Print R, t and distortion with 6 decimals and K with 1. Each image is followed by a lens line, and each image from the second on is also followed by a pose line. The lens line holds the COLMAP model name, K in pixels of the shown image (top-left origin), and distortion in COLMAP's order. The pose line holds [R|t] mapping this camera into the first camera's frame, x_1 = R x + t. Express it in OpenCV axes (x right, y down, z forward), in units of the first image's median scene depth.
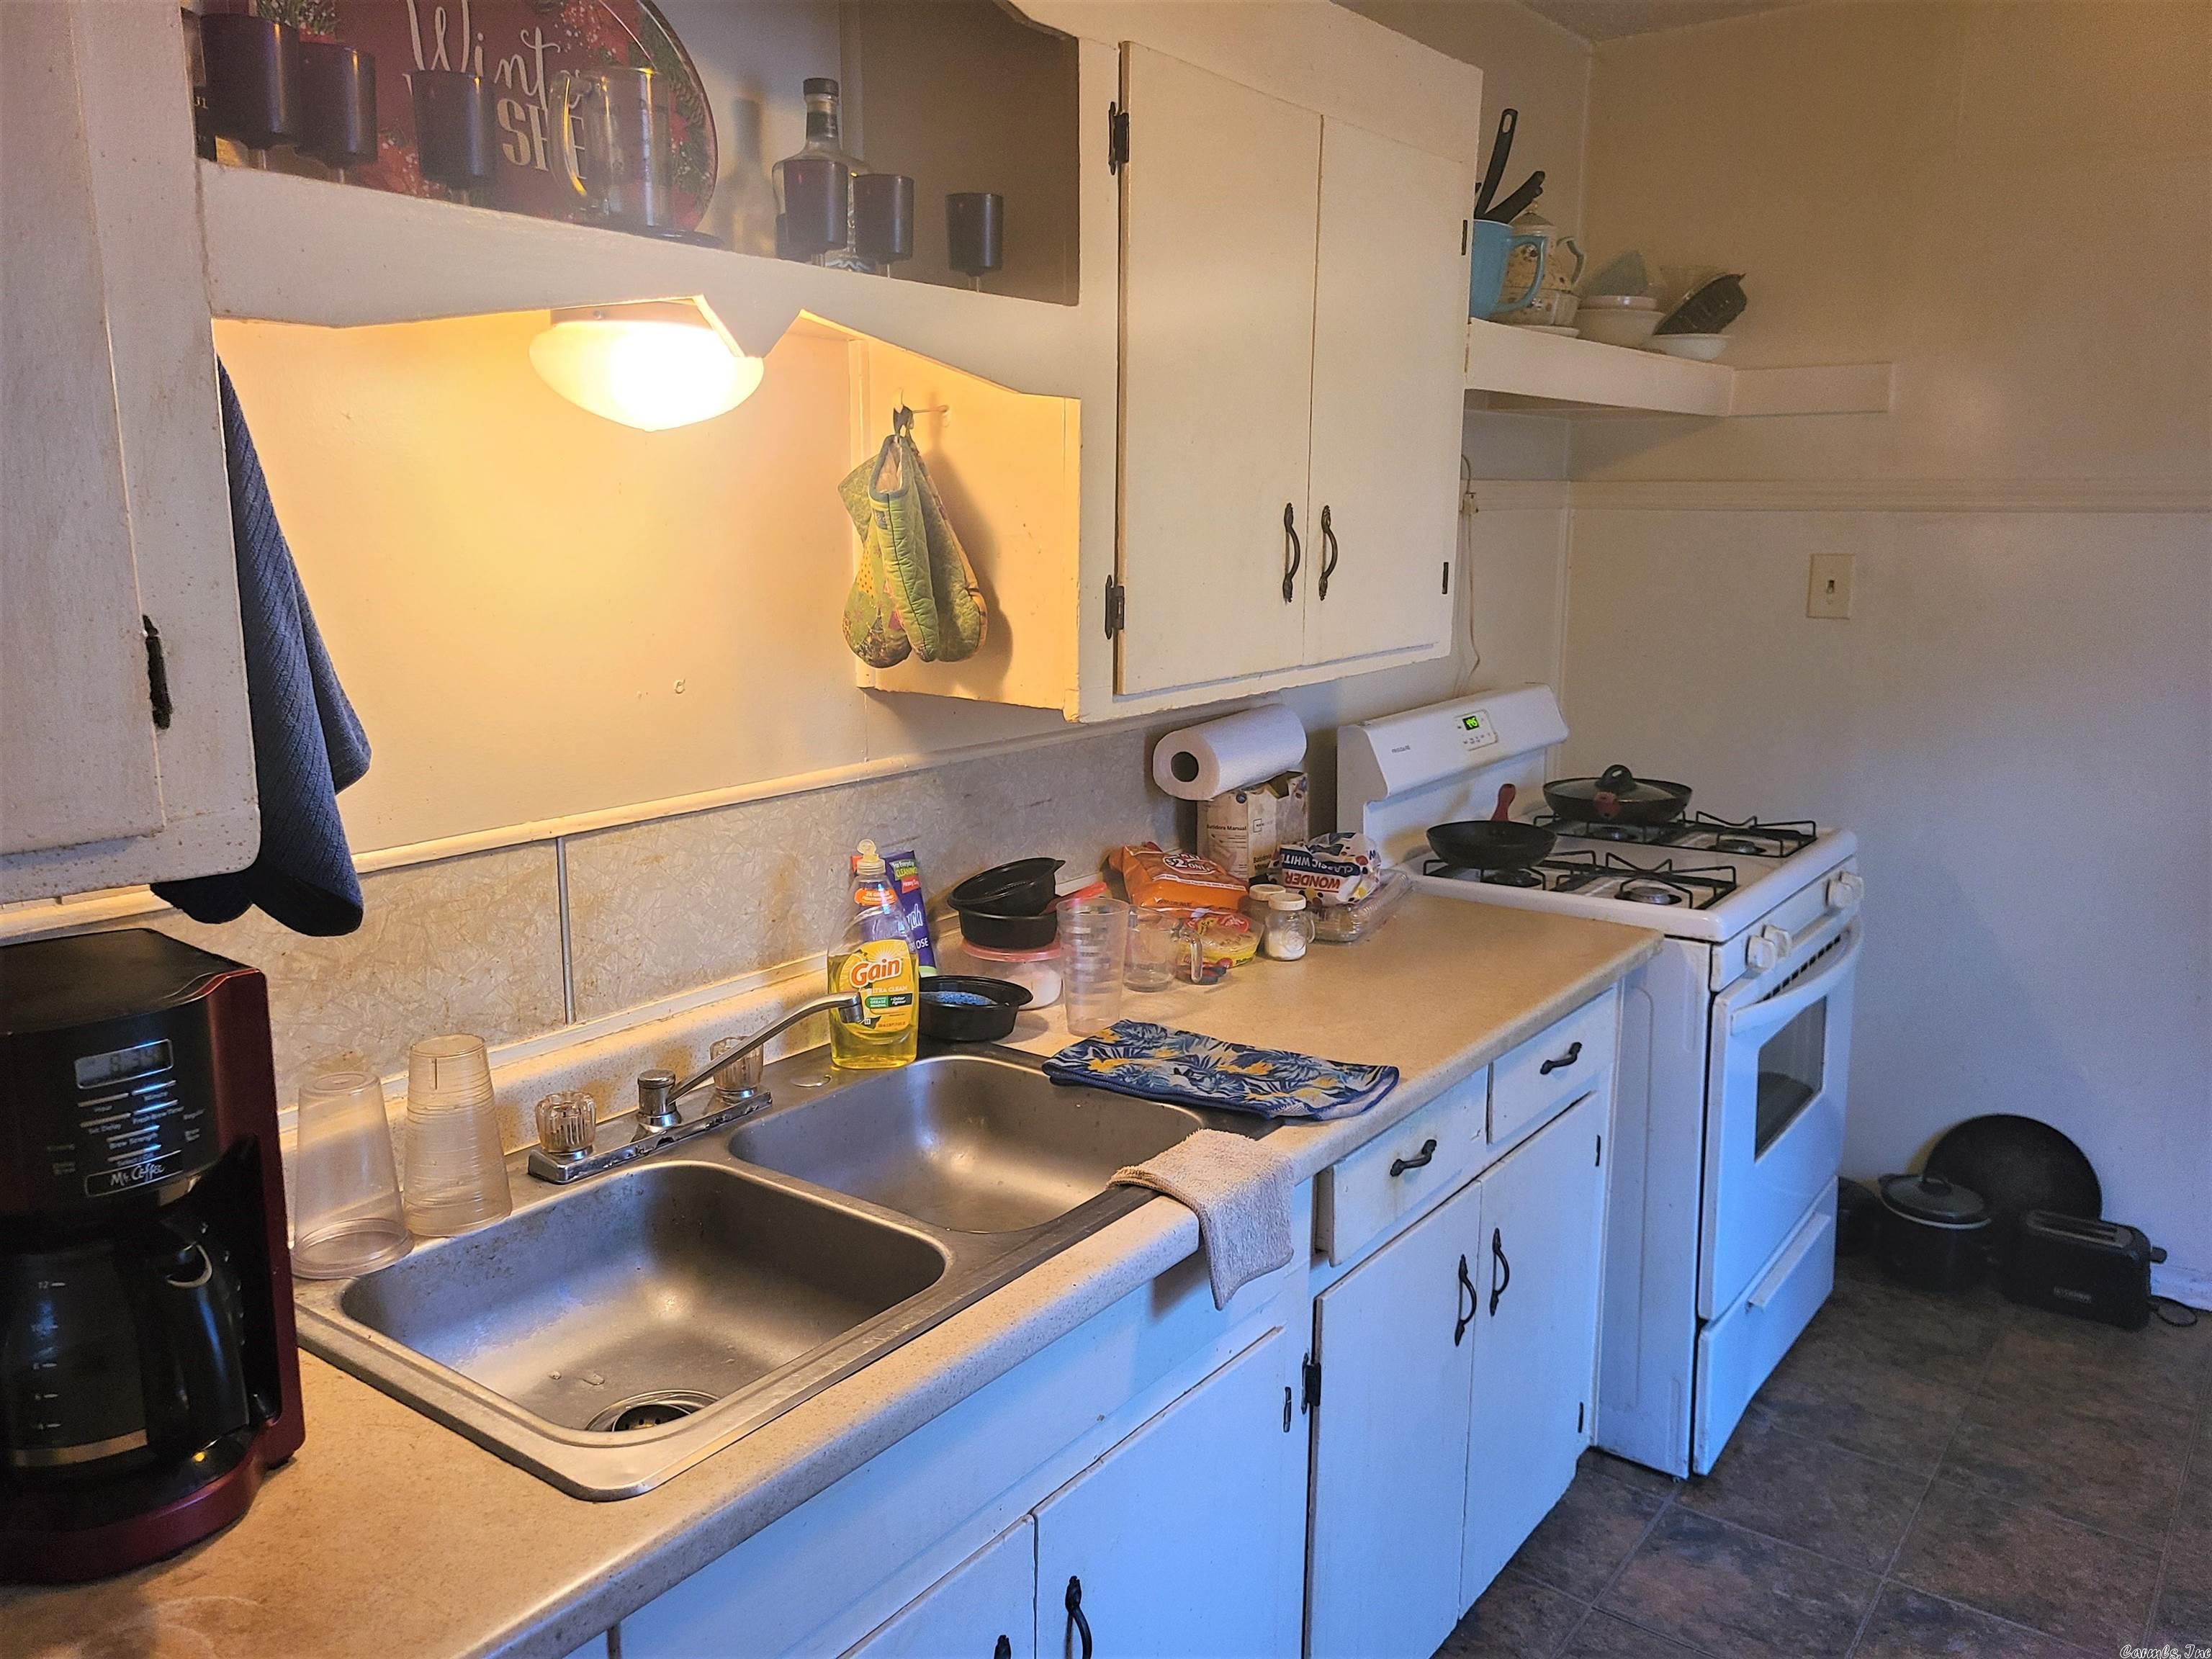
lens RADIAL K [[1634.5, 0, 1100.6], [0, 1634.5, 809.7], [0, 0, 1]] dist [0.047649, -0.026935]
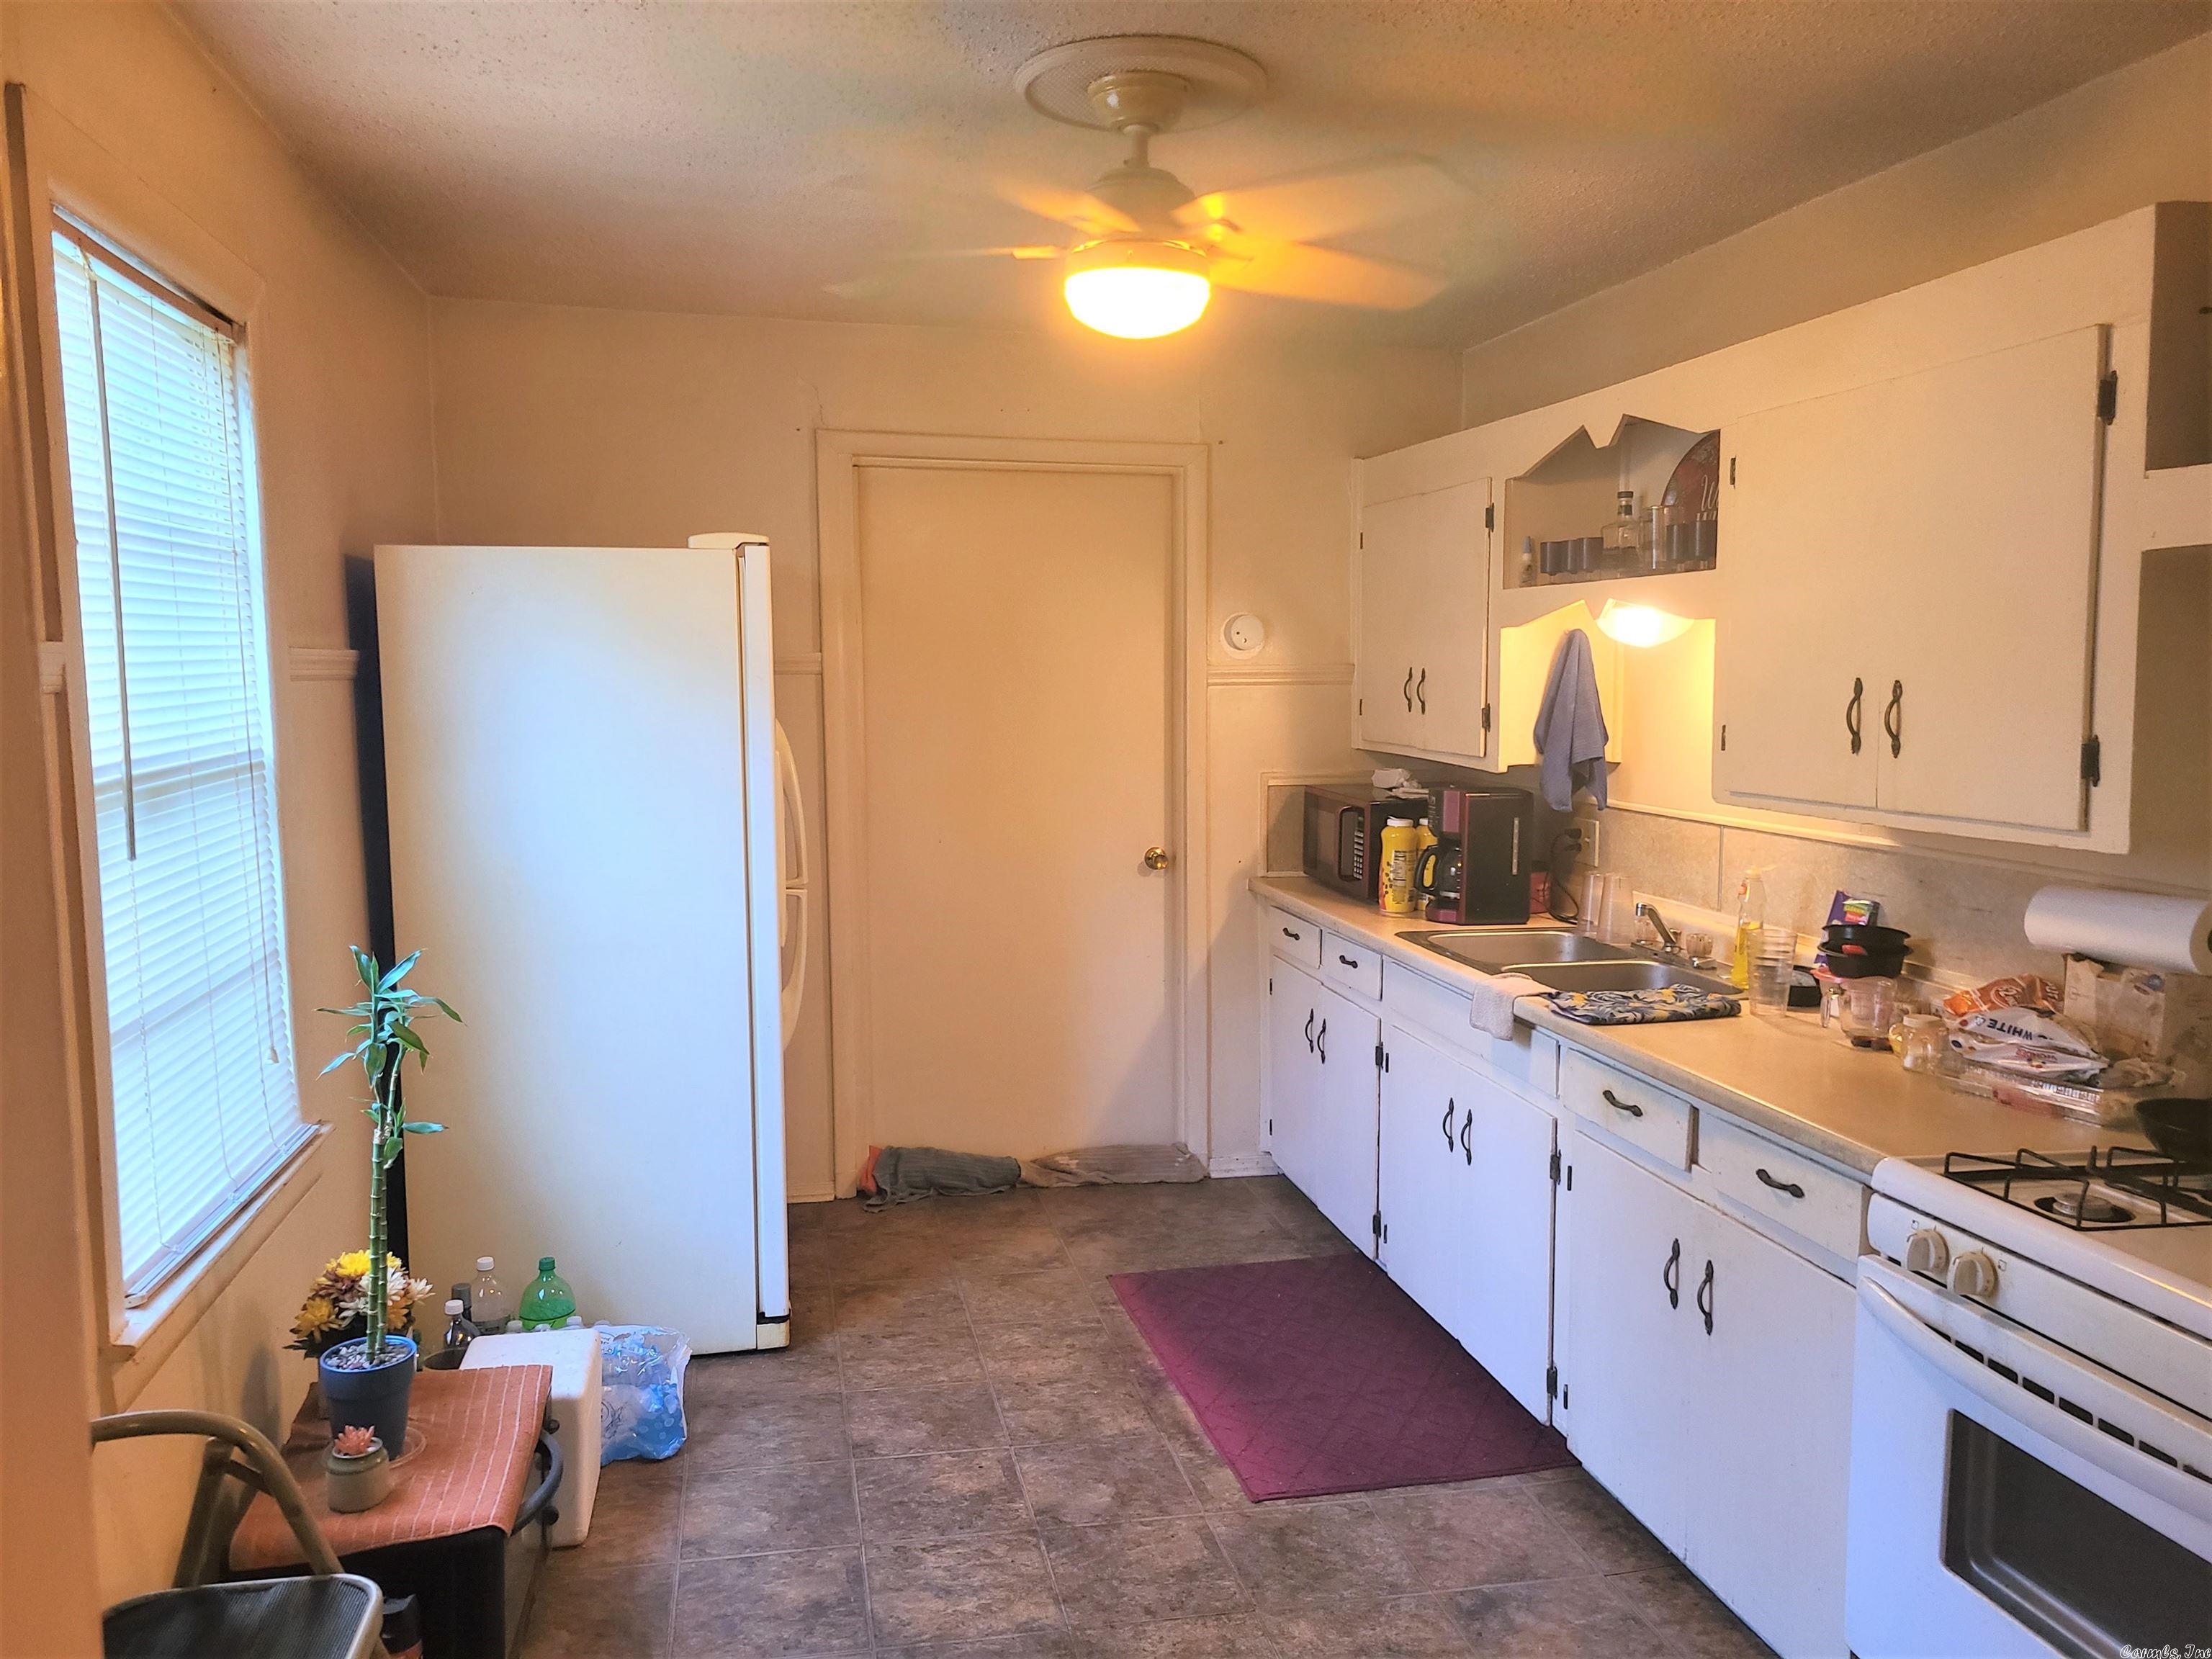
lens RADIAL K [[1634.5, 0, 1104.8], [0, 1634.5, 826.9], [0, 0, 1]] dist [0.047649, -0.026935]
pose [[-0.649783, 0.078551, -0.756050, 1.302164], [-0.133942, 0.967250, 0.215610, -0.239610], [0.748226, 0.241366, -0.617981, 1.211161]]
